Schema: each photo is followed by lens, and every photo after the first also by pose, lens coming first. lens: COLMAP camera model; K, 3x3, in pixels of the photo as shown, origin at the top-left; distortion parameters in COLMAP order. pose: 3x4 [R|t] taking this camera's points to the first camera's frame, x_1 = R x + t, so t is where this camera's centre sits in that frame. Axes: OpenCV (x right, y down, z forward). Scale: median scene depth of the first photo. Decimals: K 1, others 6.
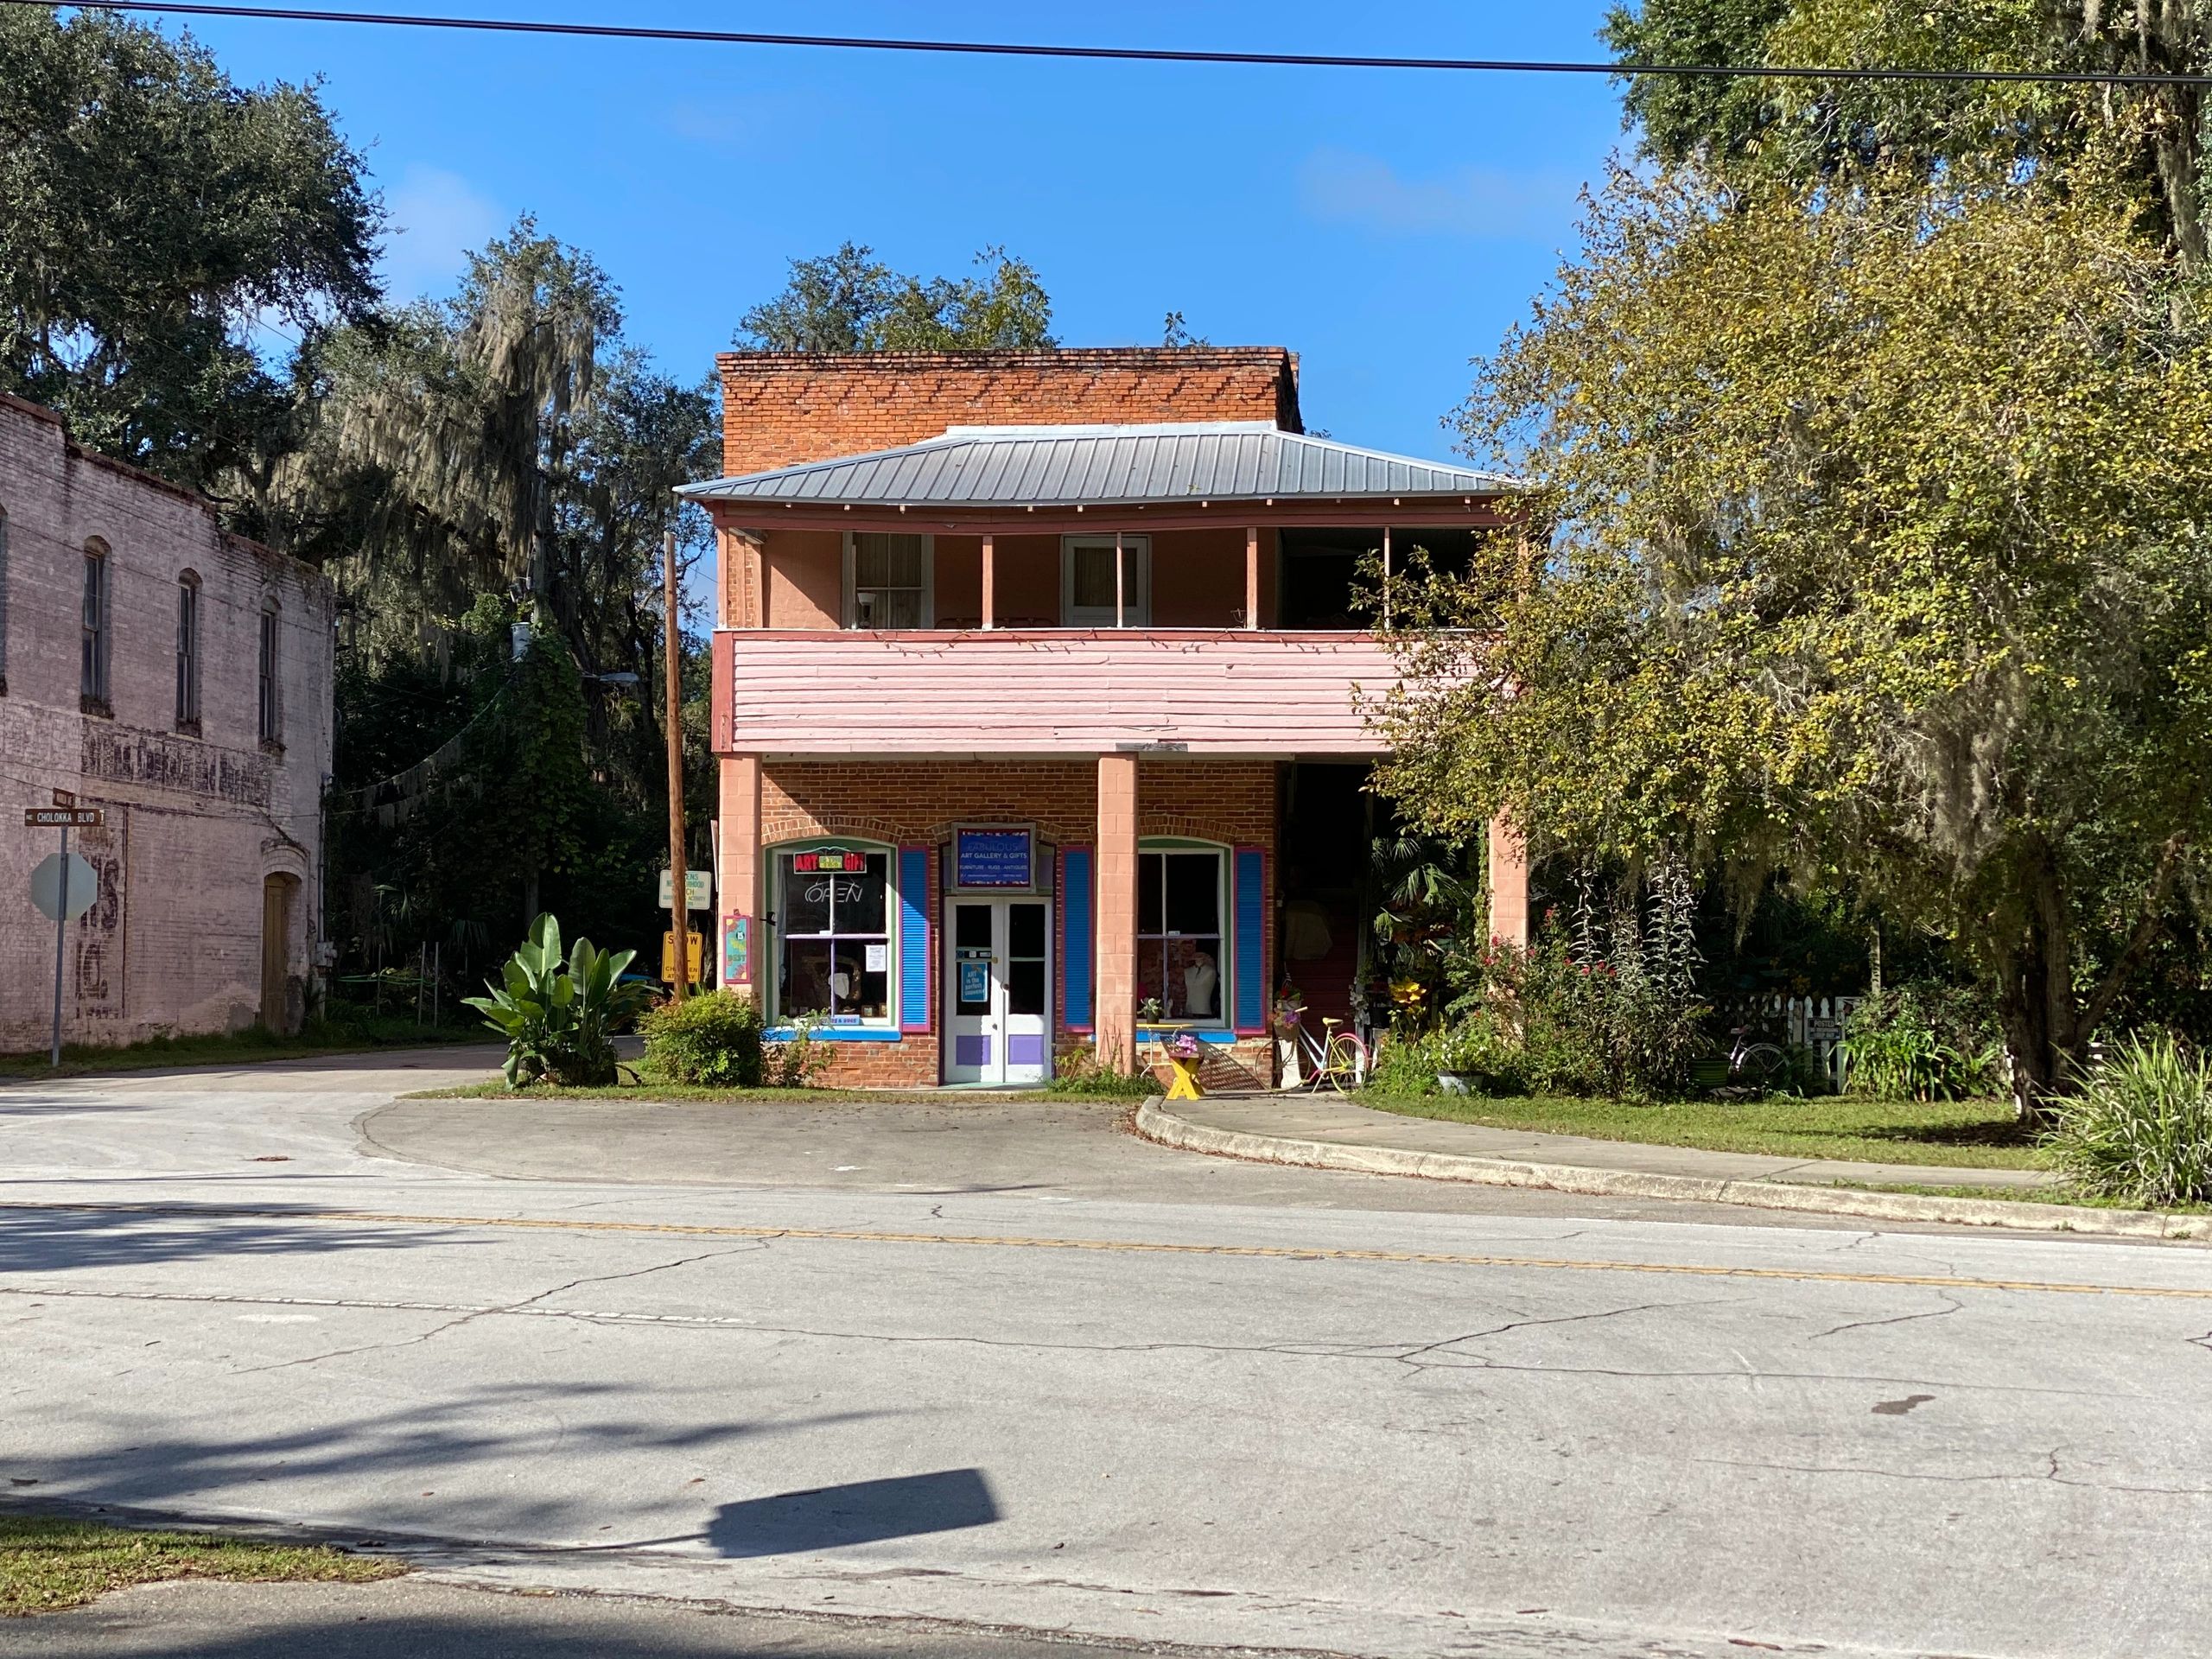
lens RADIAL K [[3803.6, 0, 1102.3], [0, 3803.6, 833.2], [0, 0, 1]] dist [0.150350, 0.000000]
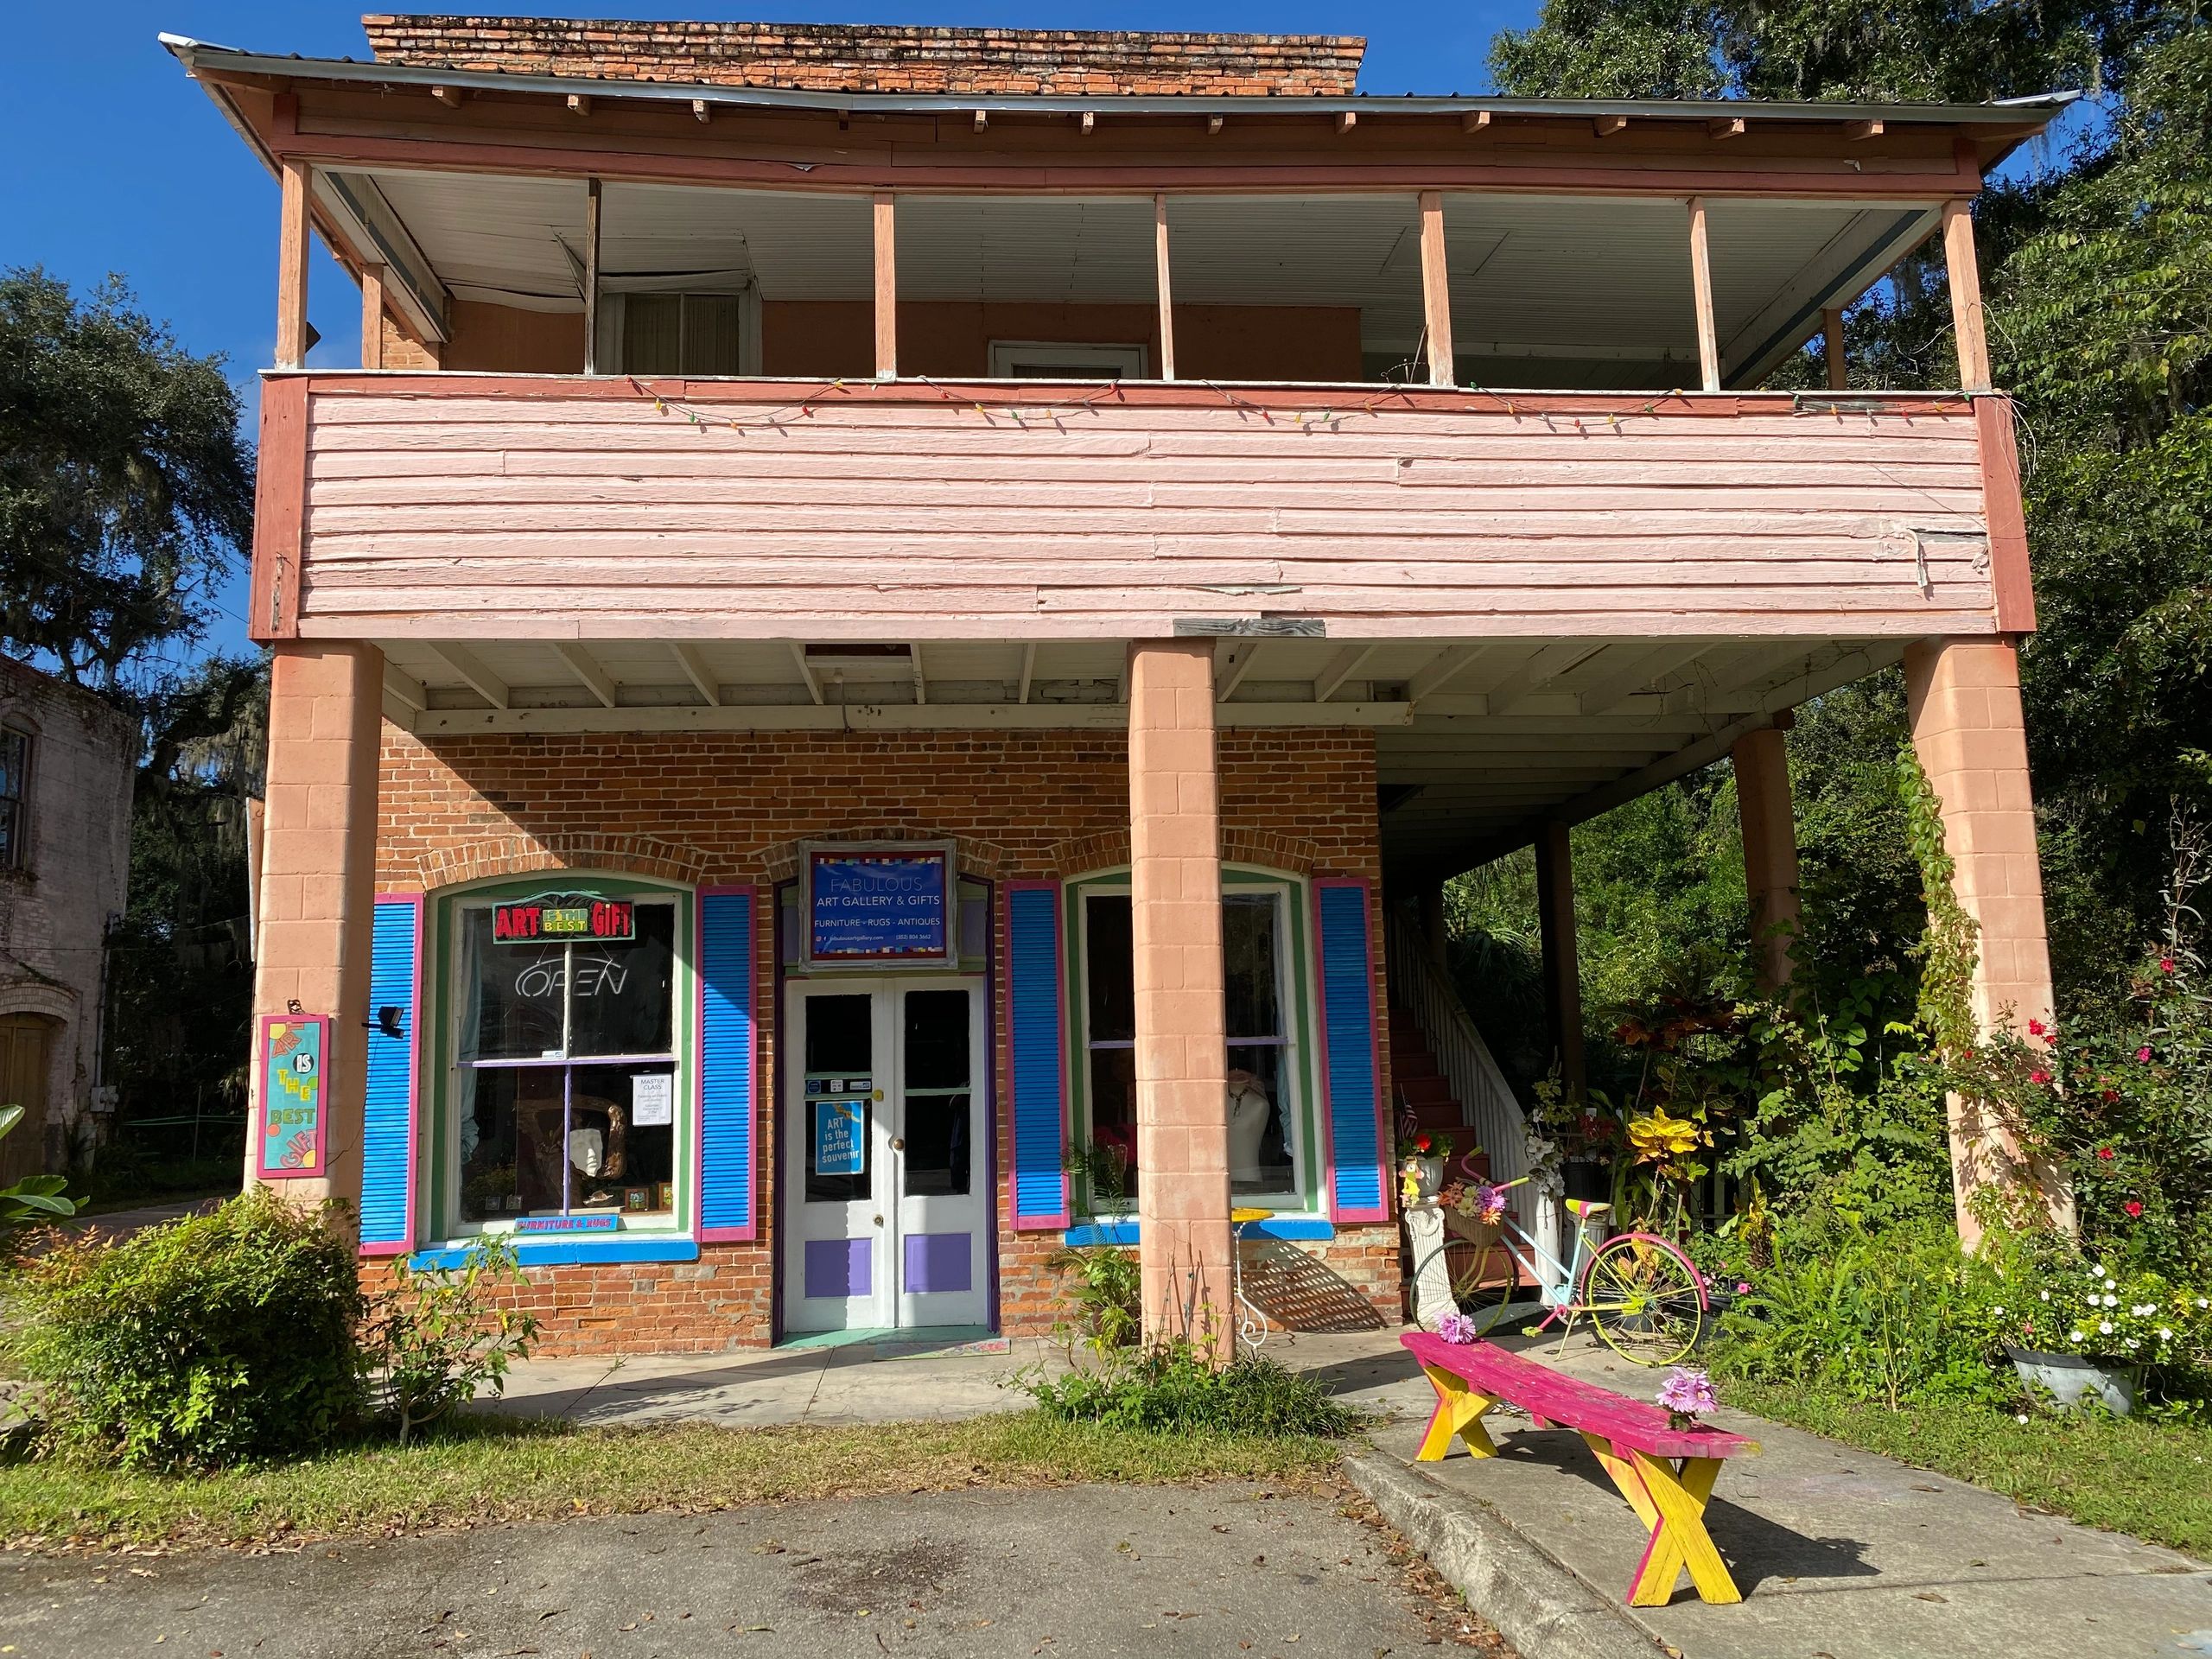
lens RADIAL K [[1719.9, 0, 1110.9], [0, 1719.9, 822.5], [0, 0, 1]] dist [0.046859, -0.029546]
pose [[0.986127, -0.003213, 0.165964, -0.036313], [0.021377, 0.993945, -0.107780, 0.021890], [-0.164613, 0.109832, 0.980224, 0.752897]]
